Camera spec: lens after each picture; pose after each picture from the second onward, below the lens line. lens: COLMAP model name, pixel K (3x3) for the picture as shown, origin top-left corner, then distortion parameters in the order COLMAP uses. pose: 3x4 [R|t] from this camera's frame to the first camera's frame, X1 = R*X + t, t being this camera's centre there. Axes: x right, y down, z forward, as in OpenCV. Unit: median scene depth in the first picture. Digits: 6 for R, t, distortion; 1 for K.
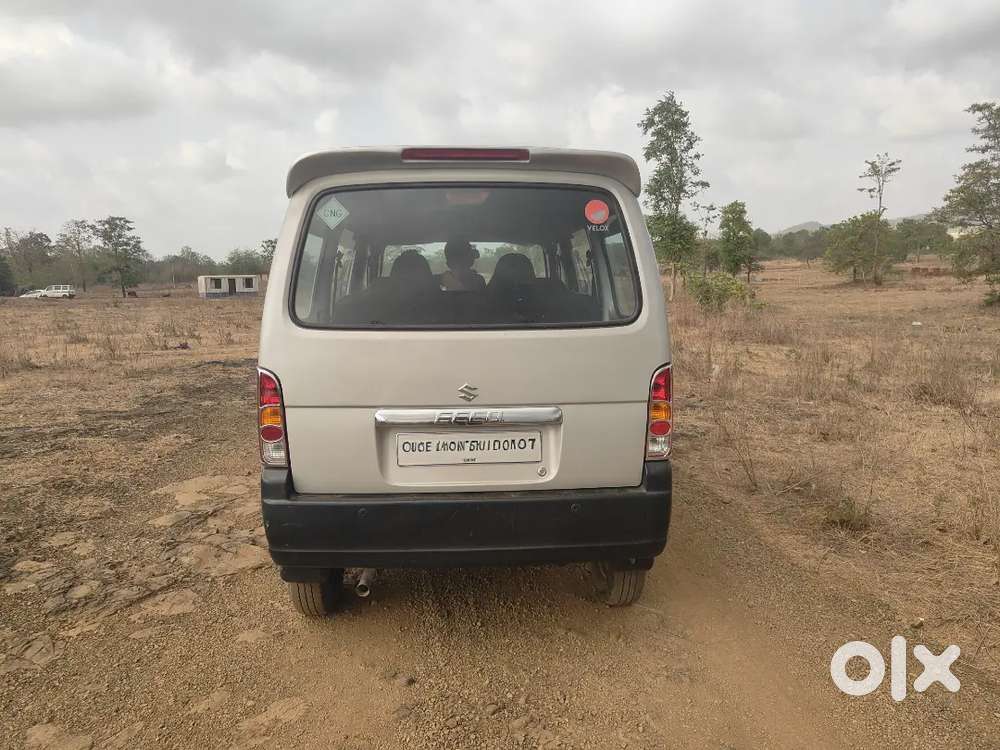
lens RADIAL K [[684.4, 0, 497.7], [0, 684.4, 374.5], [0, 0, 1]] dist [0.004580, 0.006005]
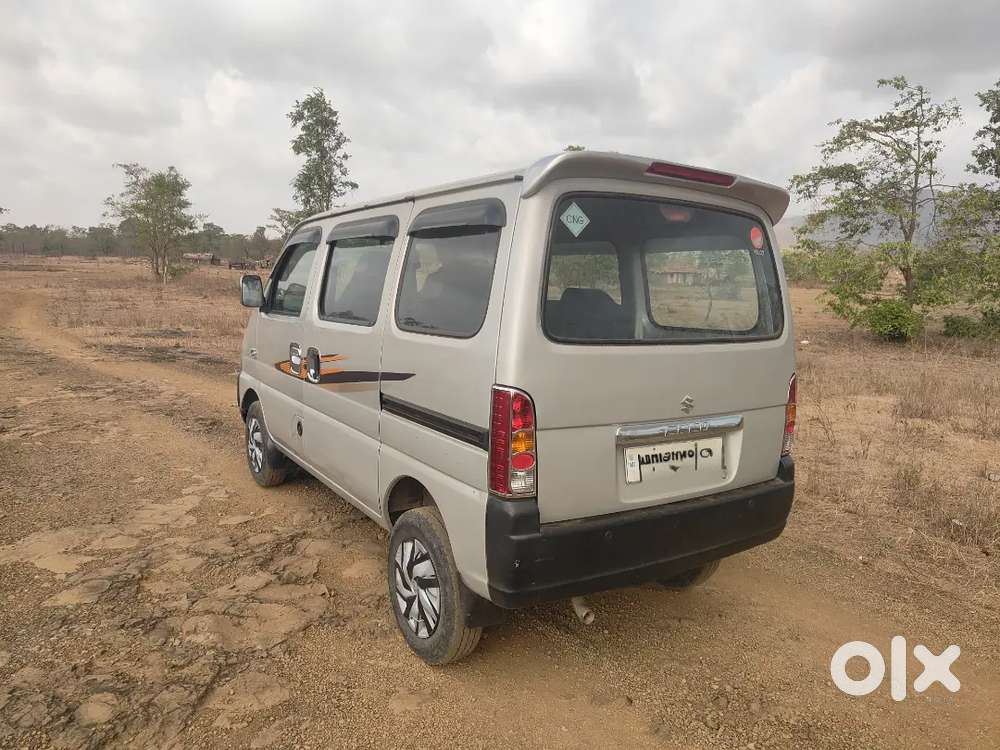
lens RADIAL K [[684.4, 0, 494.6], [0, 684.4, 370.5], [0, 0, 1]] dist [0.004580, 0.006005]
pose [[0.861754, -0.023363, 0.506788, -0.042495], [0.023651, 0.999703, 0.005869, -0.001976], [-0.506775, 0.006928, 0.862051, 0.013227]]
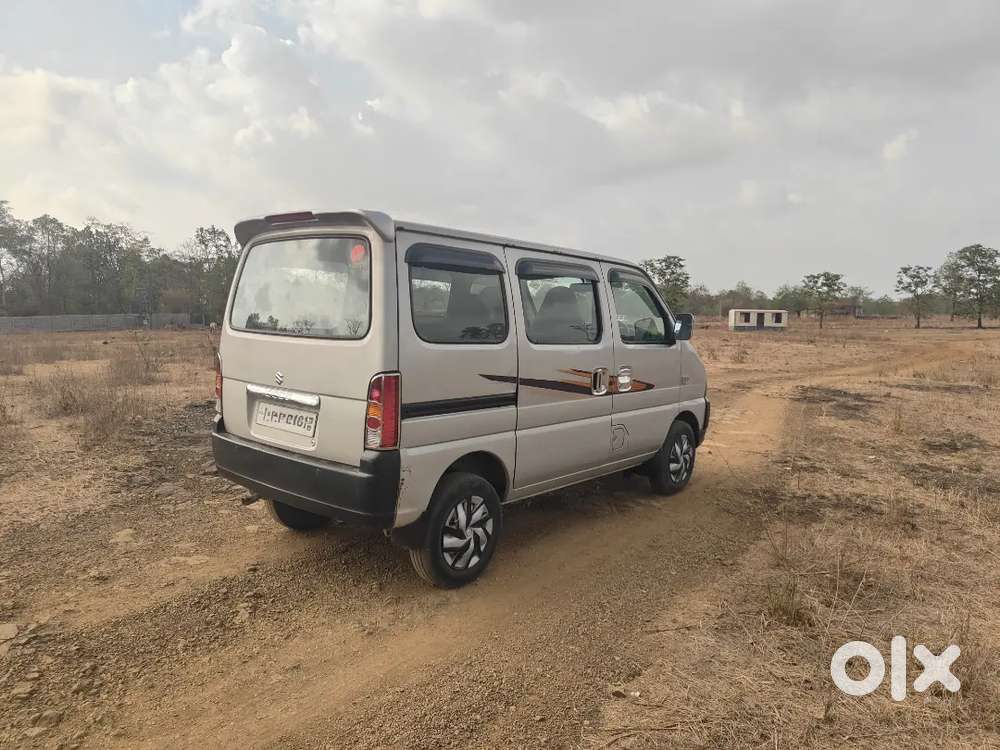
lens RADIAL K [[684.4, 0, 511.7], [0, 684.4, 382.4], [0, 0, 1]] dist [0.004580, 0.006005]
pose [[0.748324, 0.095801, -0.656379, 0.066109], [-0.121118, 0.992615, 0.006791, -0.001869], [0.652182, 0.074417, 0.754401, 0.011500]]
